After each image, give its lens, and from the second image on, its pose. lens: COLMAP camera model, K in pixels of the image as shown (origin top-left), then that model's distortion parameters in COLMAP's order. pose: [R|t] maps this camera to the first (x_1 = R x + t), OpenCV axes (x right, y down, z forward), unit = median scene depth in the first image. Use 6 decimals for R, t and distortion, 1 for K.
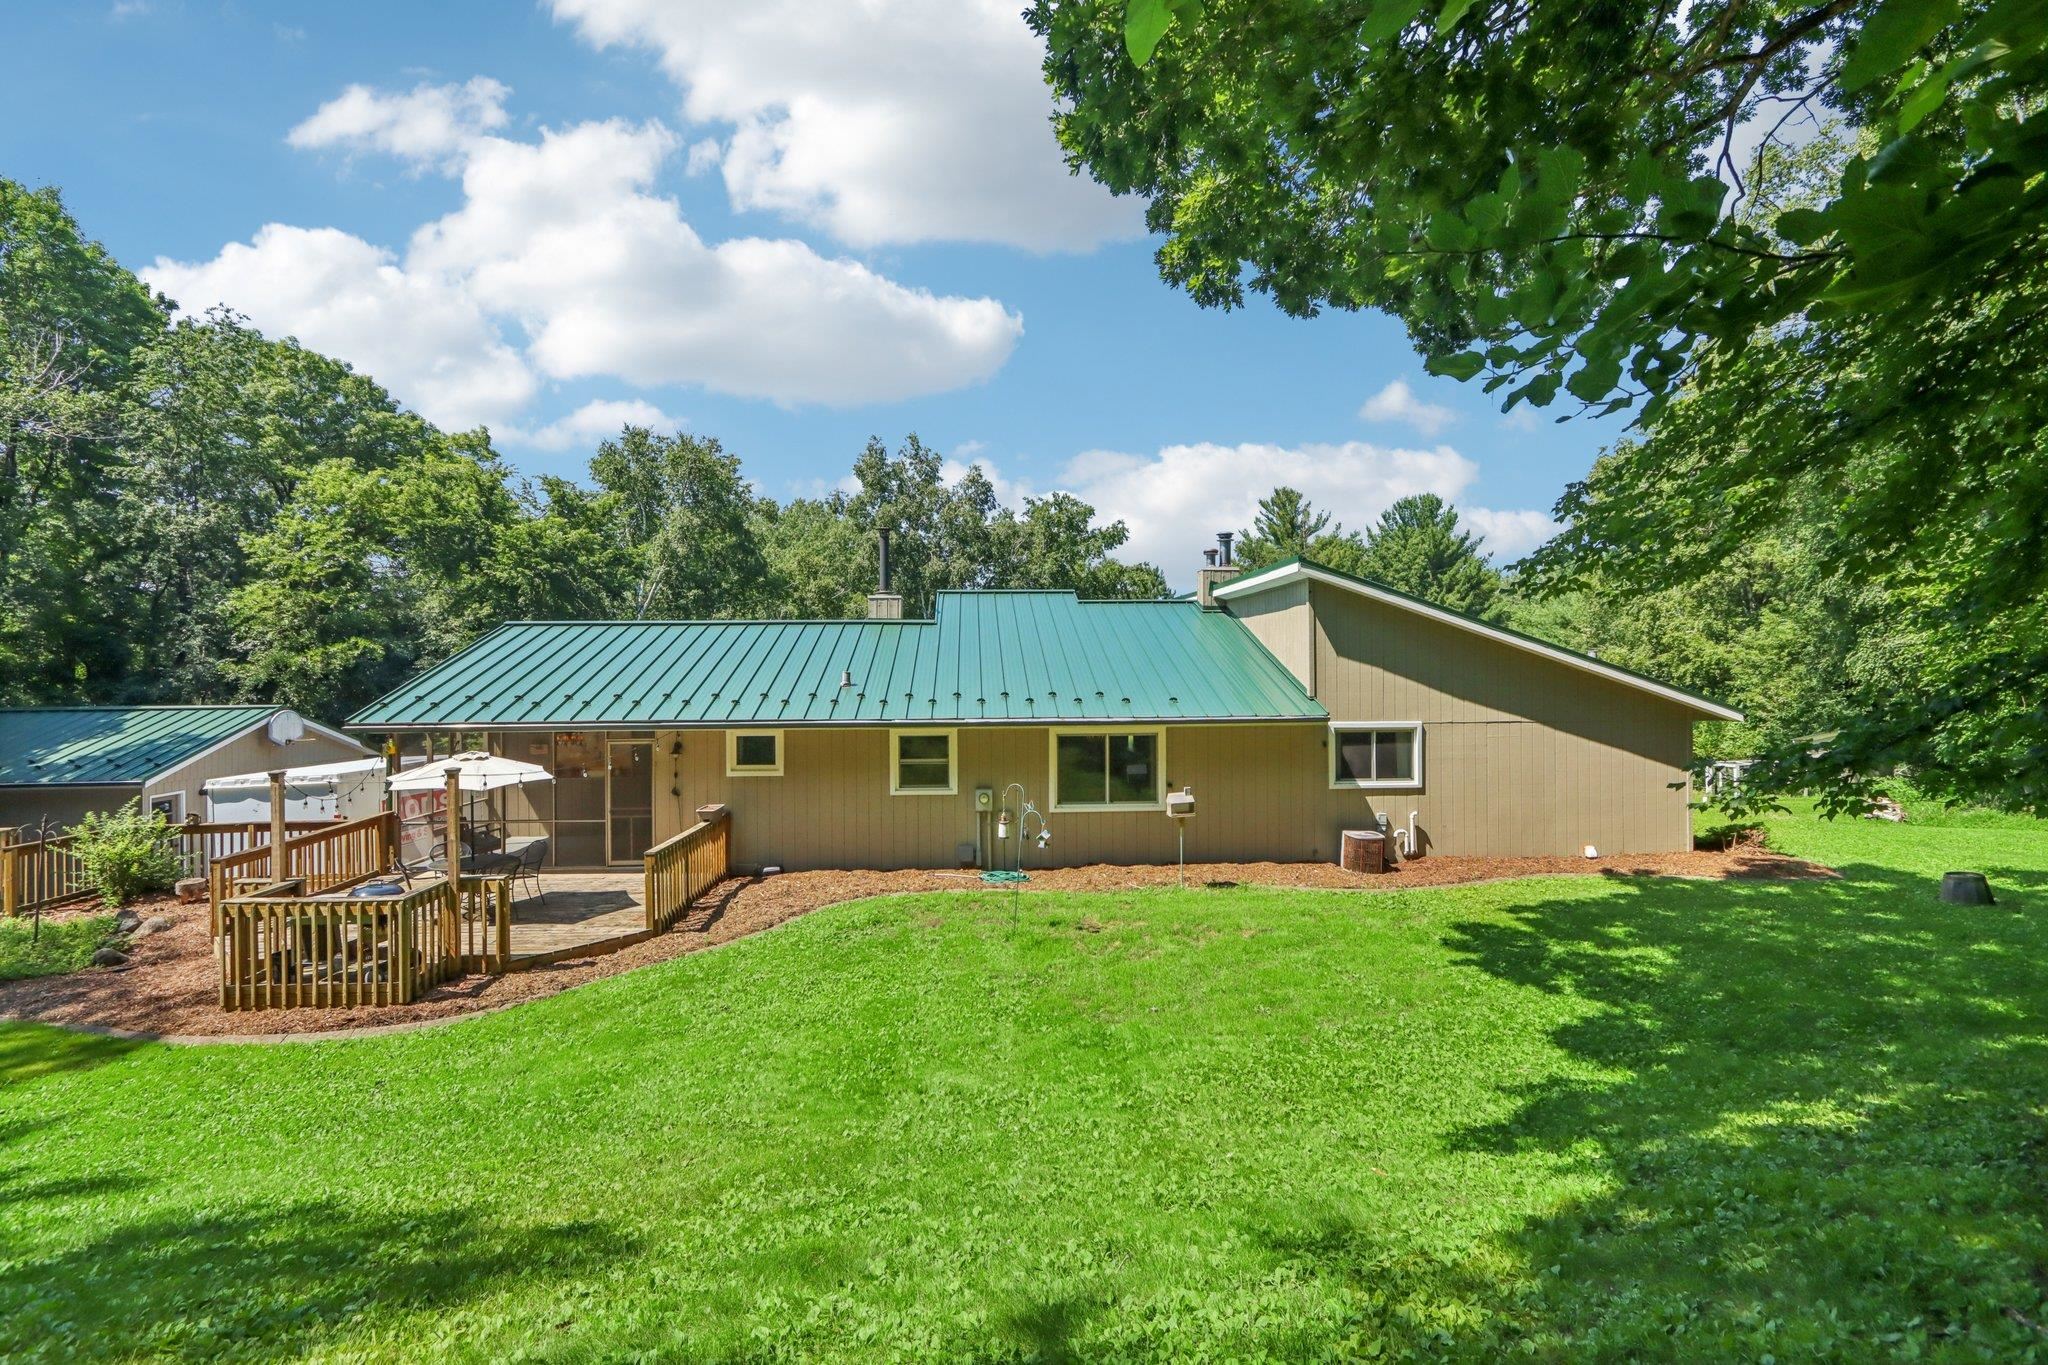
lens RADIAL K [[957.2, 0, 1020.8], [0, 957.2, 670.6], [0, 0, 1]] dist [-0.004060, 0.000807]
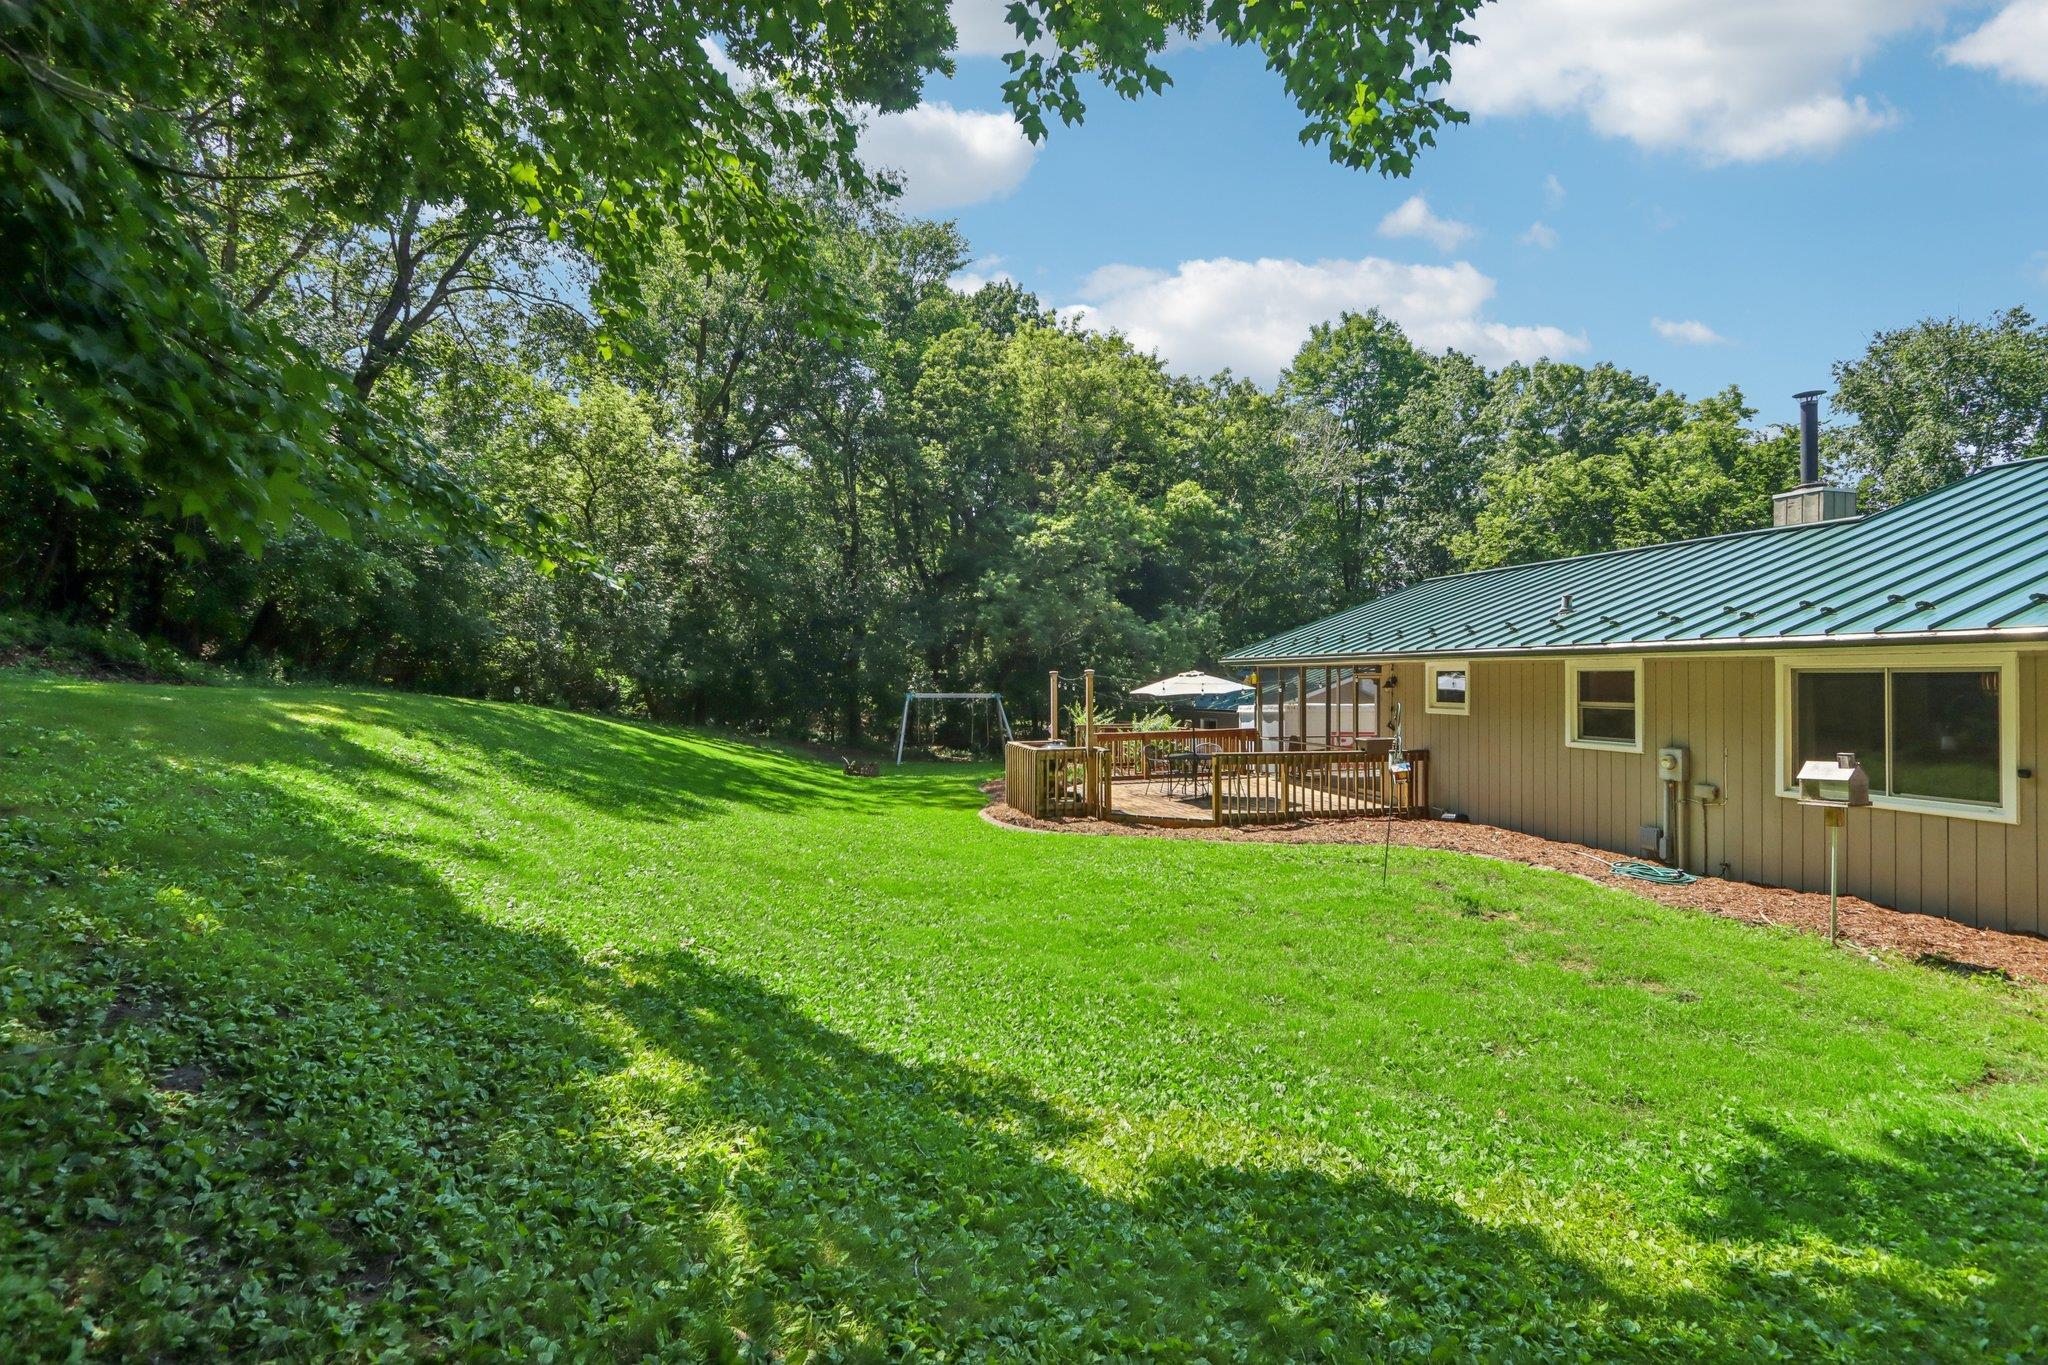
lens RADIAL K [[957.2, 0, 1020.8], [0, 957.2, 670.6], [0, 0, 1]] dist [-0.004060, 0.000807]
pose [[0.223545, -0.000647, -0.974693, 0.509700], [-0.006127, 0.999979, -0.002069, 0.070677], [0.974674, 0.006434, 0.223536, 0.385204]]
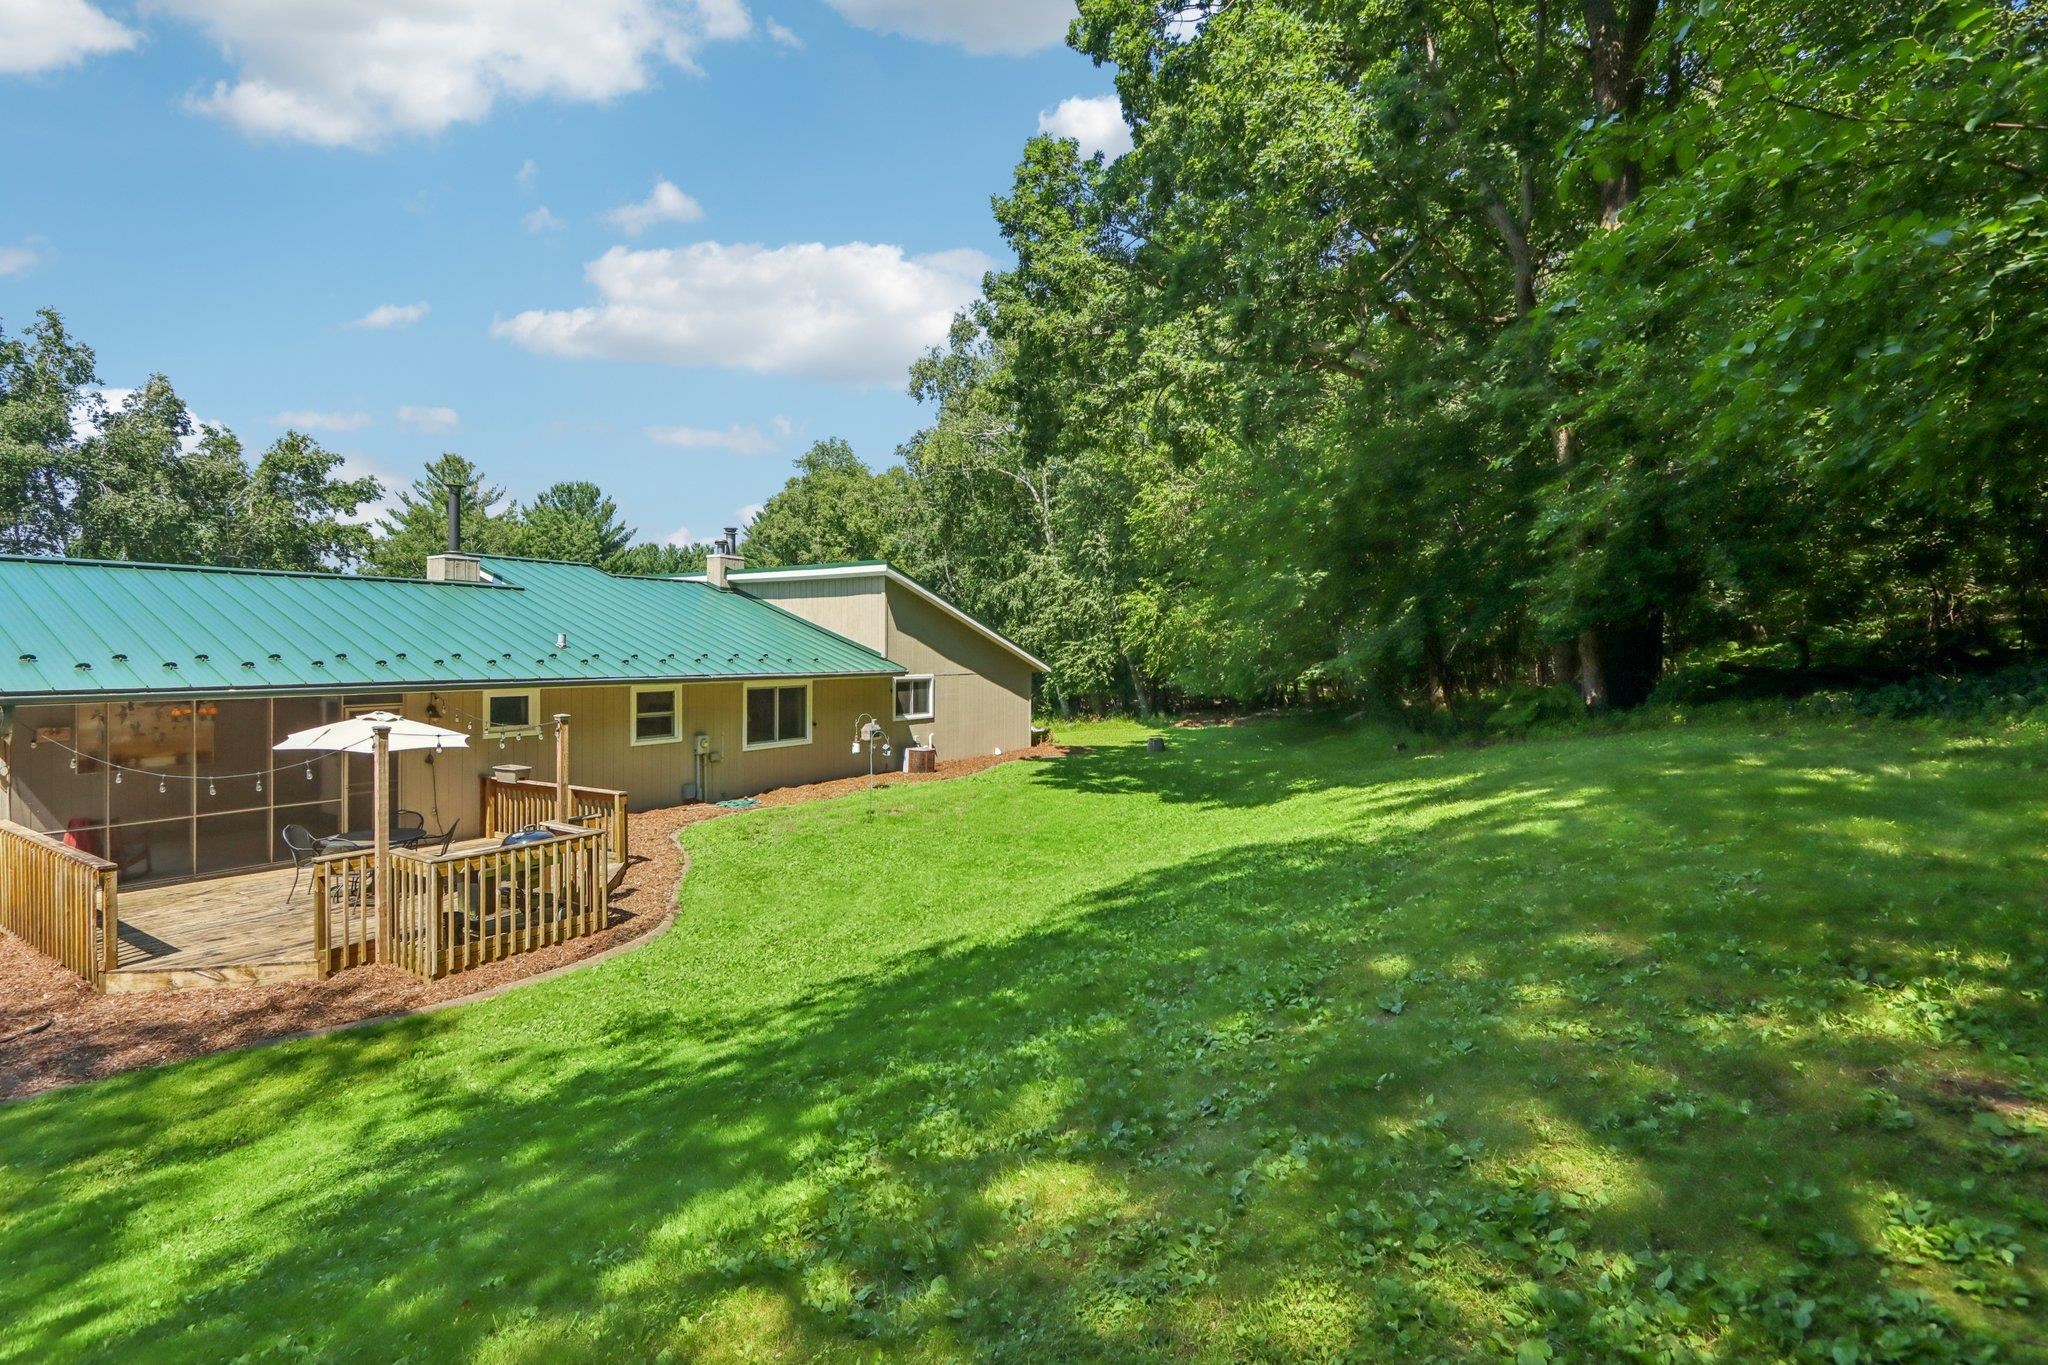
lens RADIAL K [[957.2, 0, 1020.8], [0, 957.2, 670.6], [0, 0, 1]] dist [-0.004060, 0.000807]
pose [[0.573029, -0.009637, 0.819479, -0.767901], [-0.004368, 0.999881, 0.014813, 0.023849], [-0.819524, -0.012068, 0.572918, -0.001081]]
